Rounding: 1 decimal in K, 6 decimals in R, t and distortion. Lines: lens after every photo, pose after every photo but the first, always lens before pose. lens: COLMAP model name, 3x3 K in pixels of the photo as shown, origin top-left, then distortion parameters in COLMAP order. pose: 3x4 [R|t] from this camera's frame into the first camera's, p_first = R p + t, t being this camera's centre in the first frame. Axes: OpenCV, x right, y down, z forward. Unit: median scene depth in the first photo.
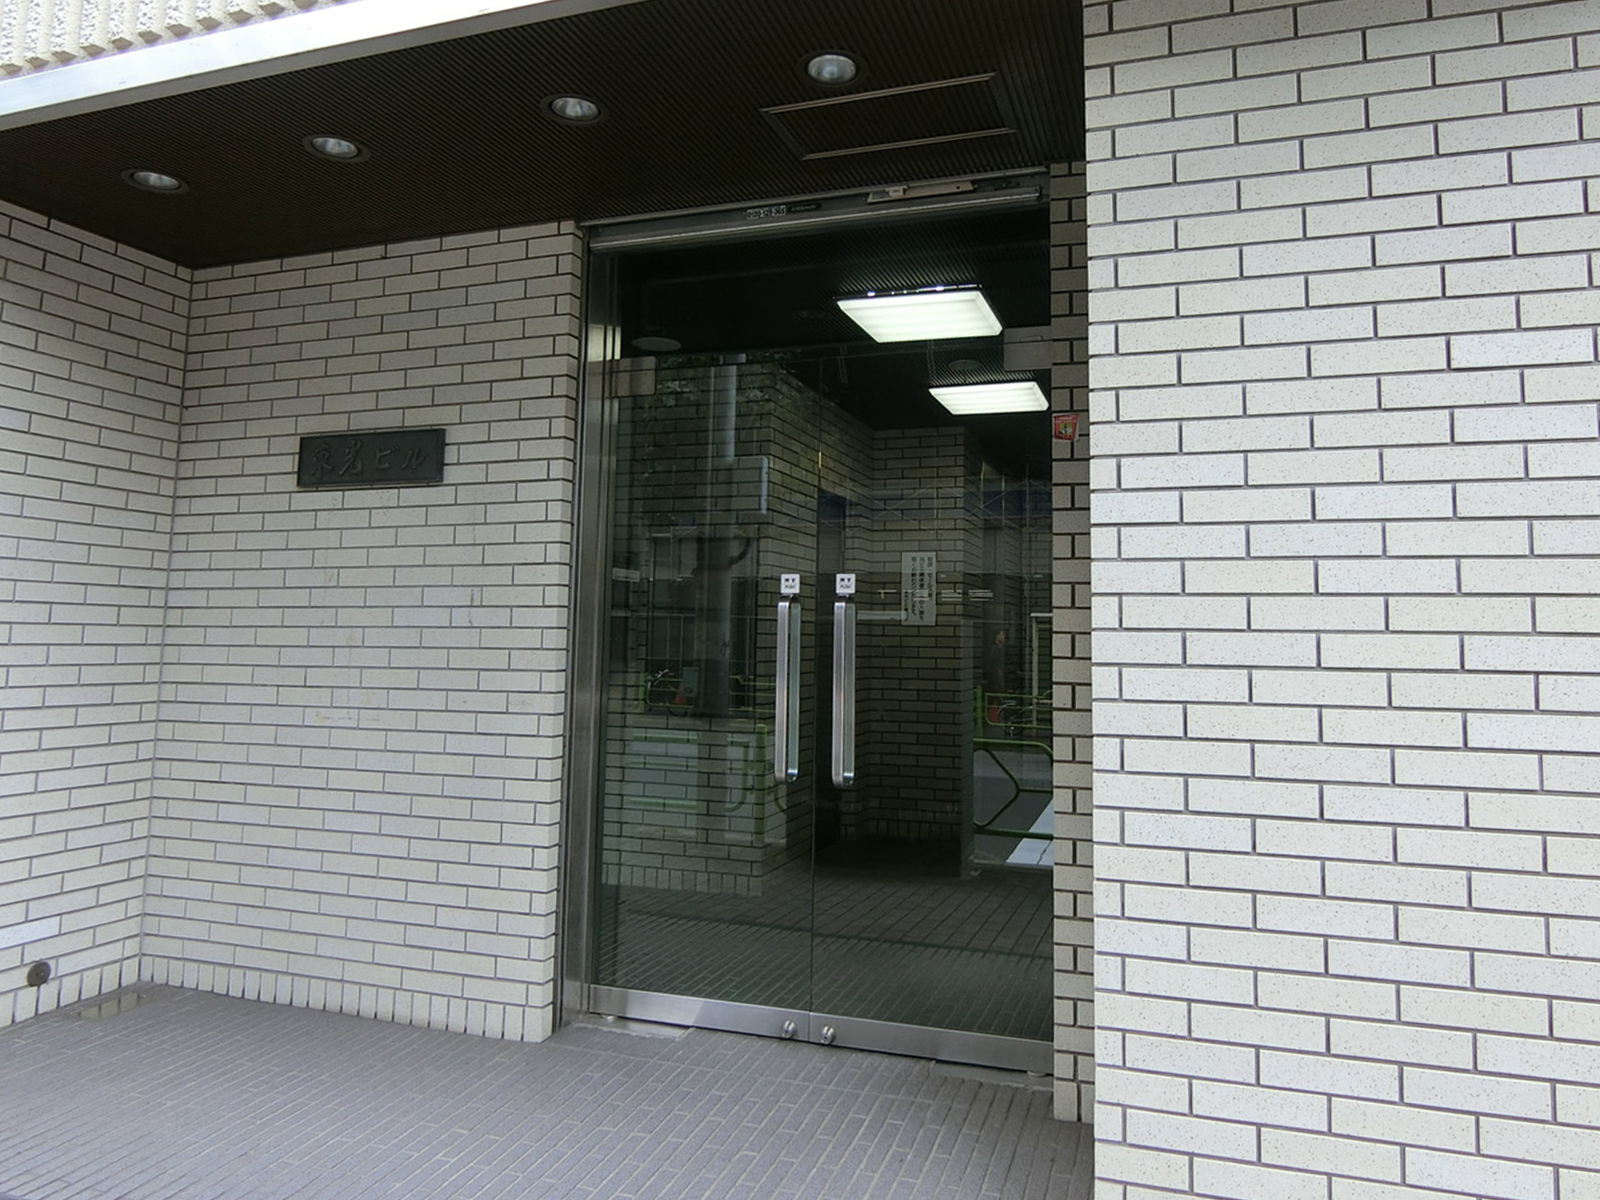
lens RADIAL K [[1077.2, 0, 804.6], [0, 1077.2, 596.8], [0, 0, 1]] dist [0.001079, 0.000163]
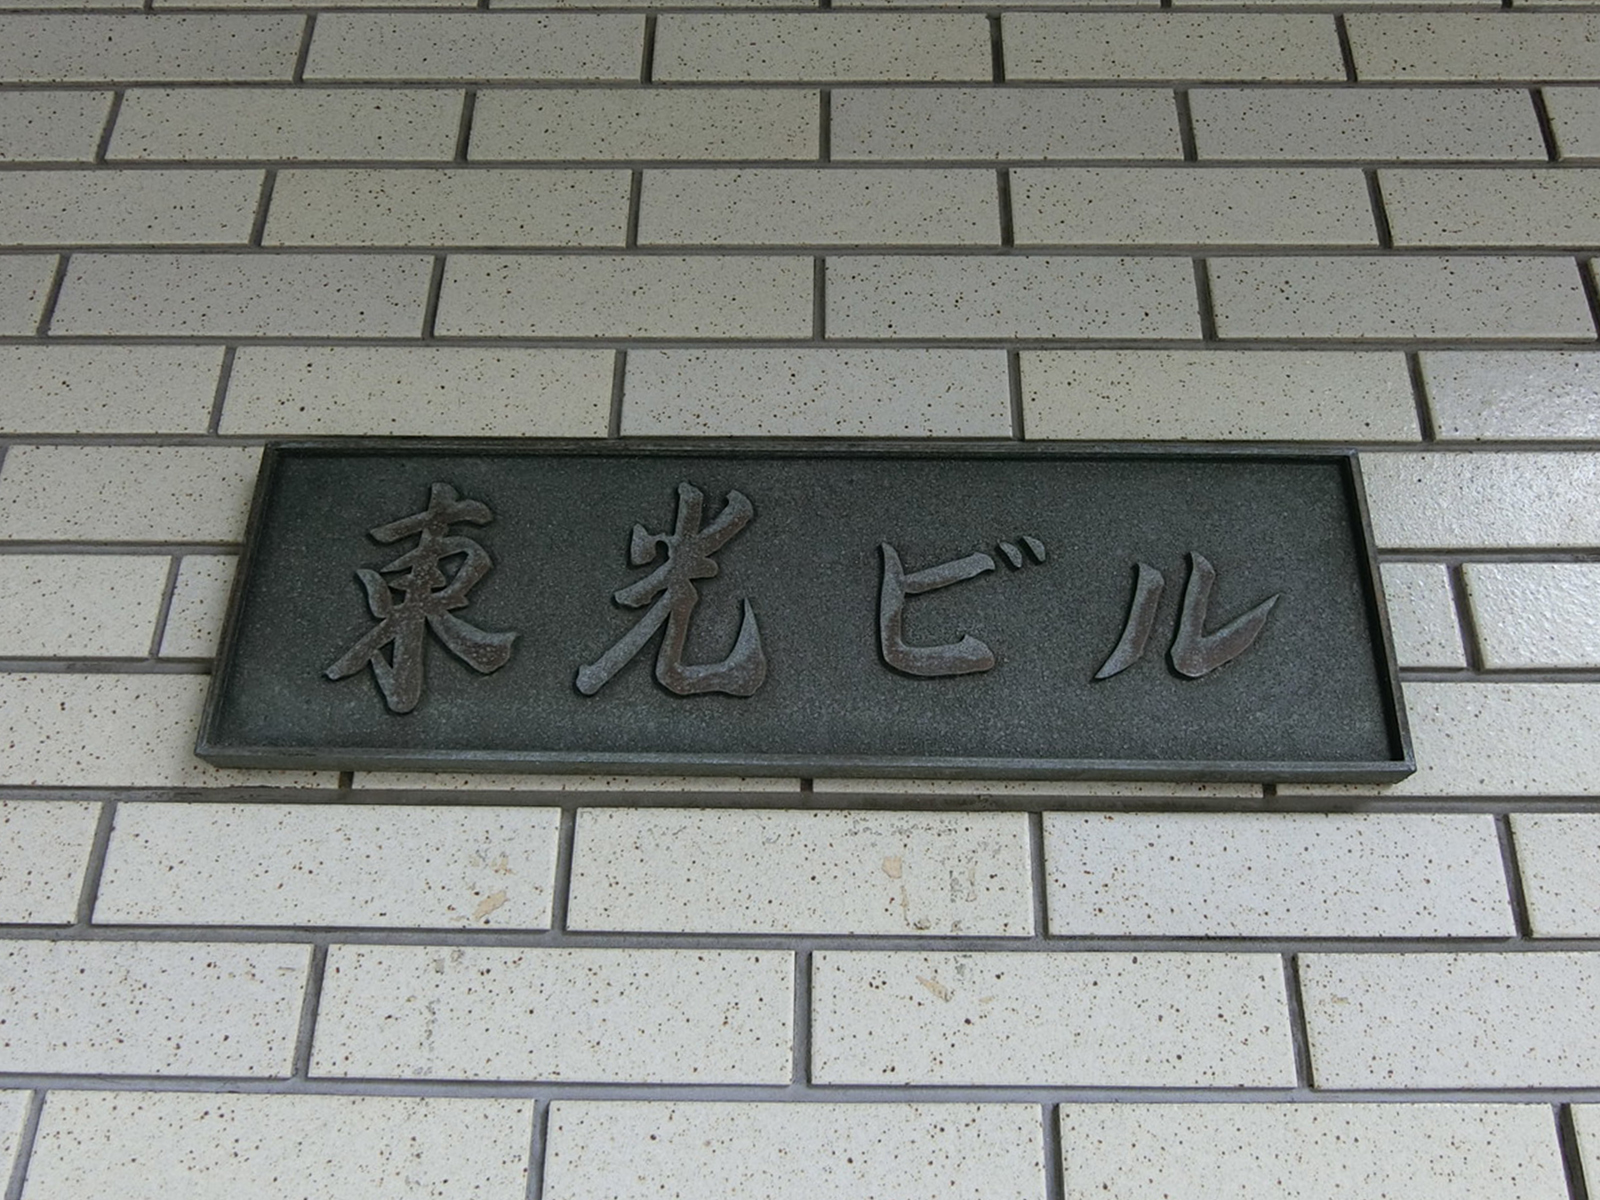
lens RADIAL K [[888.1, 0, 802.0], [0, 888.1, 599.9], [0, 0, 1]] dist [0.003279, 0.000534]
pose [[0.939657, 0.096680, 0.328173, -0.531518], [-0.010001, 0.966592, -0.256125, -0.113929], [-0.341971, 0.237388, 0.909232, 1.051415]]
